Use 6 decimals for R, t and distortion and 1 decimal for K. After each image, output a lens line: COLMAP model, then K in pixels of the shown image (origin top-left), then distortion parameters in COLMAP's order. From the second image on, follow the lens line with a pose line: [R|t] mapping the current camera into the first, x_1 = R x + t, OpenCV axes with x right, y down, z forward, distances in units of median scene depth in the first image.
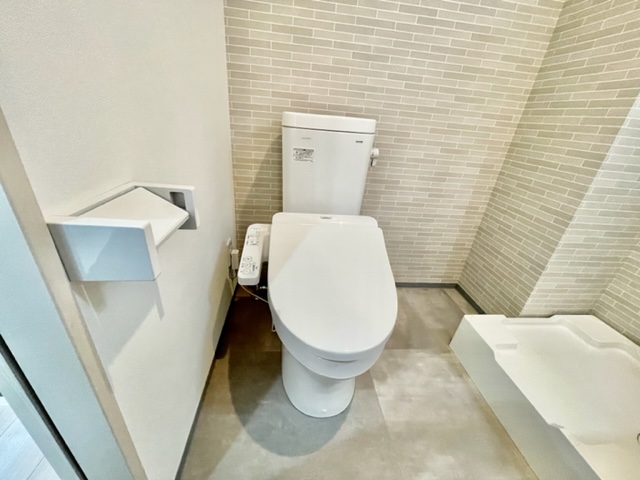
lens RADIAL K [[256.0, 0, 320.9], [0, 256.0, 239.9], [0, 0, 1]] dist [-0.005792, -0.000419]
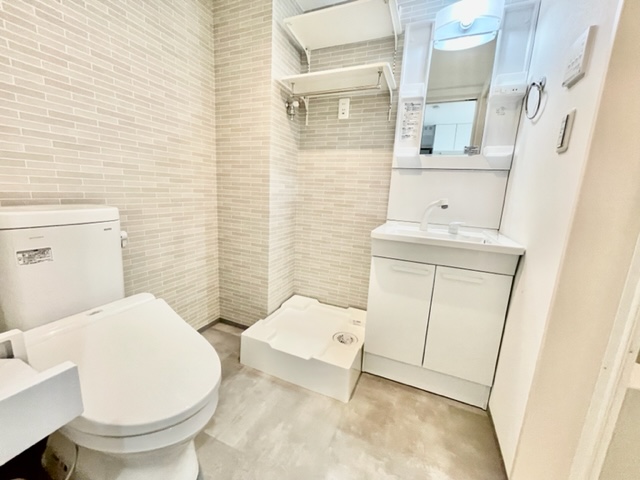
lens RADIAL K [[256.0, 0, 318.4], [0, 256.0, 241.1], [0, 0, 1]] dist [-0.005792, -0.000419]
pose [[0.480317, -0.227059, 0.847195, -0.246621], [0.372611, 0.927239, 0.037260, -0.047867], [-0.794013, 0.297778, 0.529974, -0.153880]]
